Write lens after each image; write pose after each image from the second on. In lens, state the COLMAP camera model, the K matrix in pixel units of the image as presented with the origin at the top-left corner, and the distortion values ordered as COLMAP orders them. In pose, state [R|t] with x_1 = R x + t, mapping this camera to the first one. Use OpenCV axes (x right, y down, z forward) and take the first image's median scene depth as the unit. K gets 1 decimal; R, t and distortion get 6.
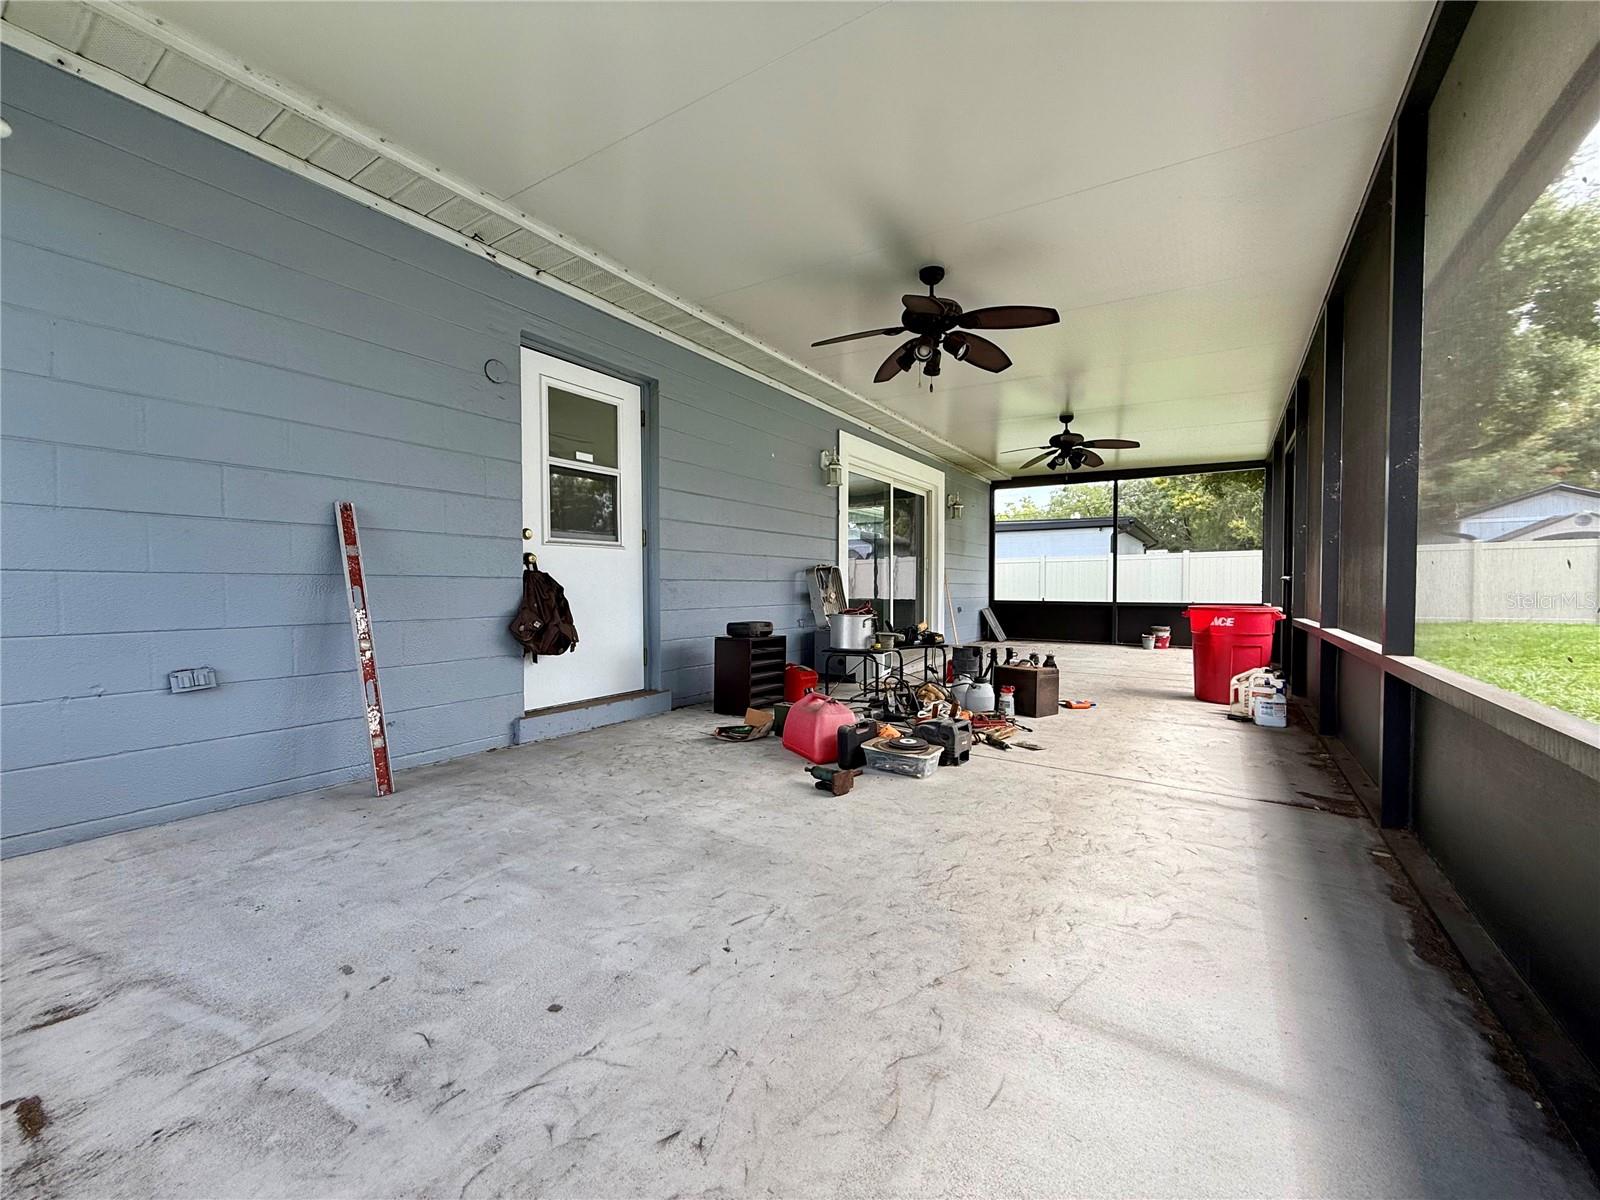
lens RADIAL K [[638.9, 0, 800.4], [0, 638.9, 599.2], [0, 0, 1]] dist [0.001739, 0.001000]
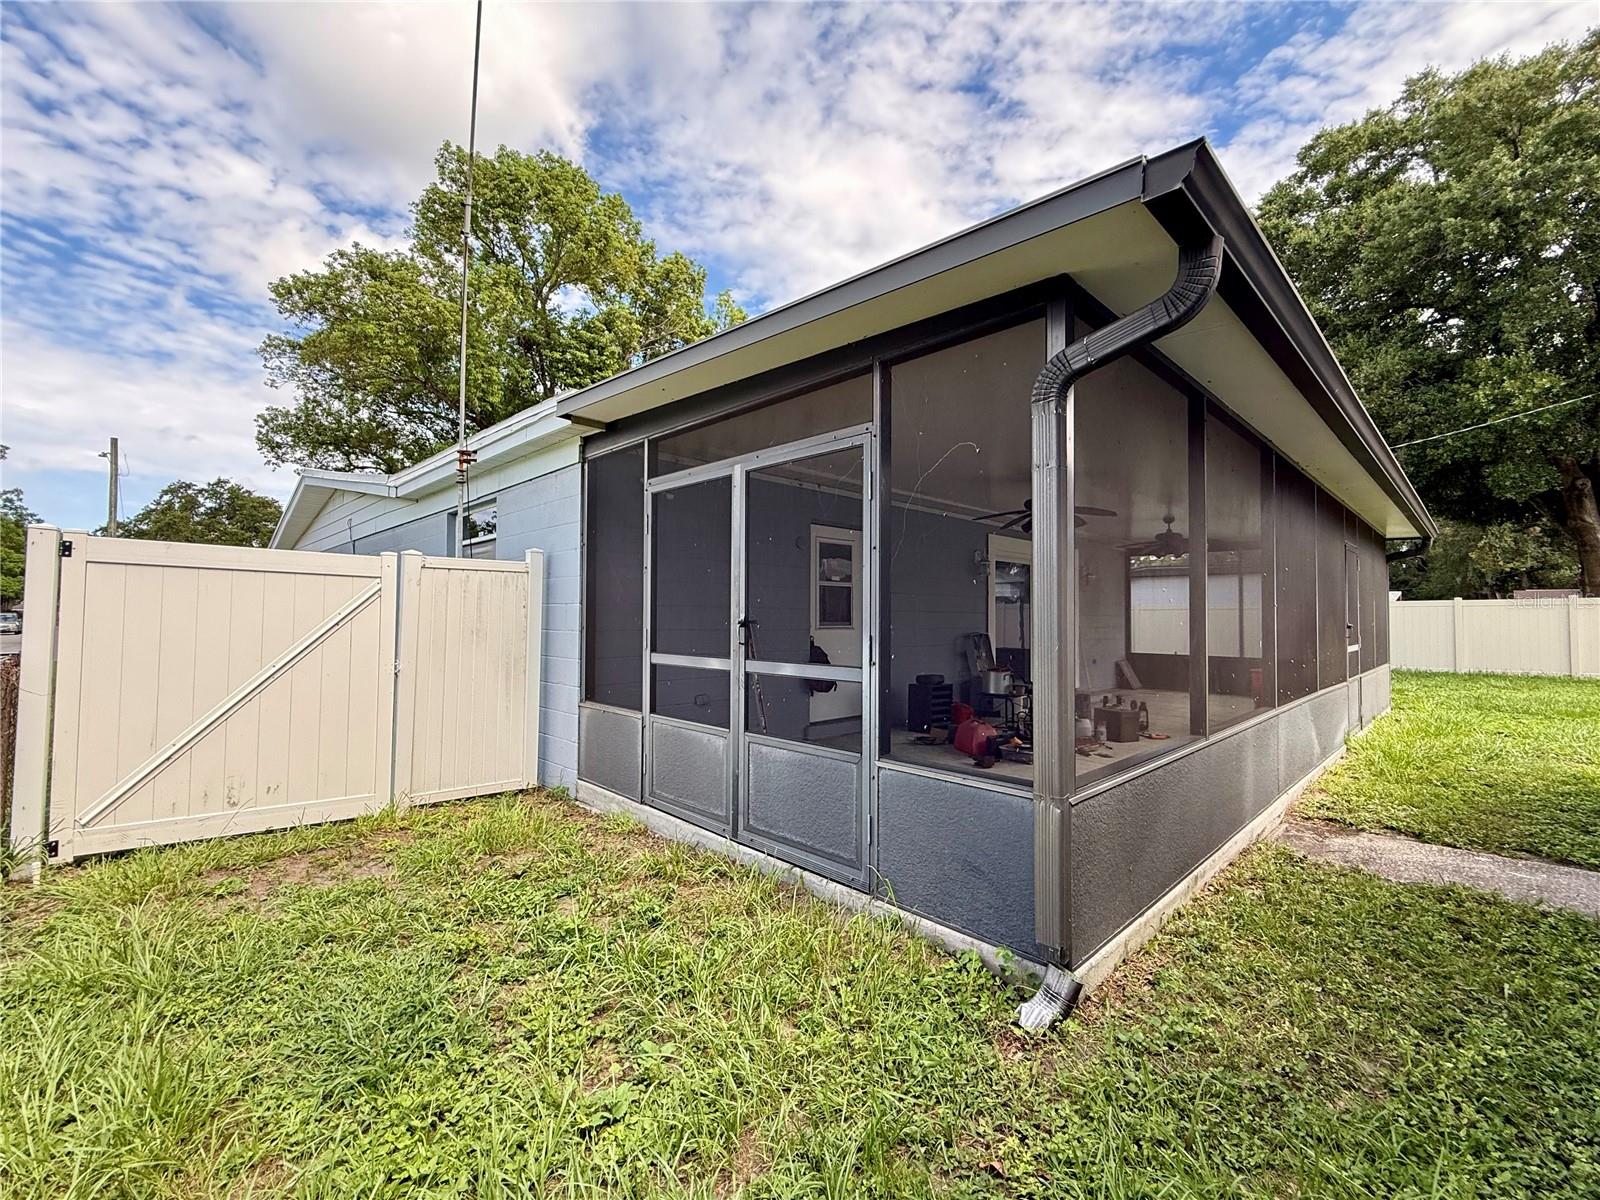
lens RADIAL K [[706.5, 0, 794.5], [0, 706.5, 597.3], [0, 0, 1]] dist [0.005156, 0.000198]
pose [[0.977539, 0.000795, -0.210753, -0.038130], [-0.010724, 0.998885, -0.045976, -0.073667], [0.210482, 0.047204, 0.976458, -0.810794]]
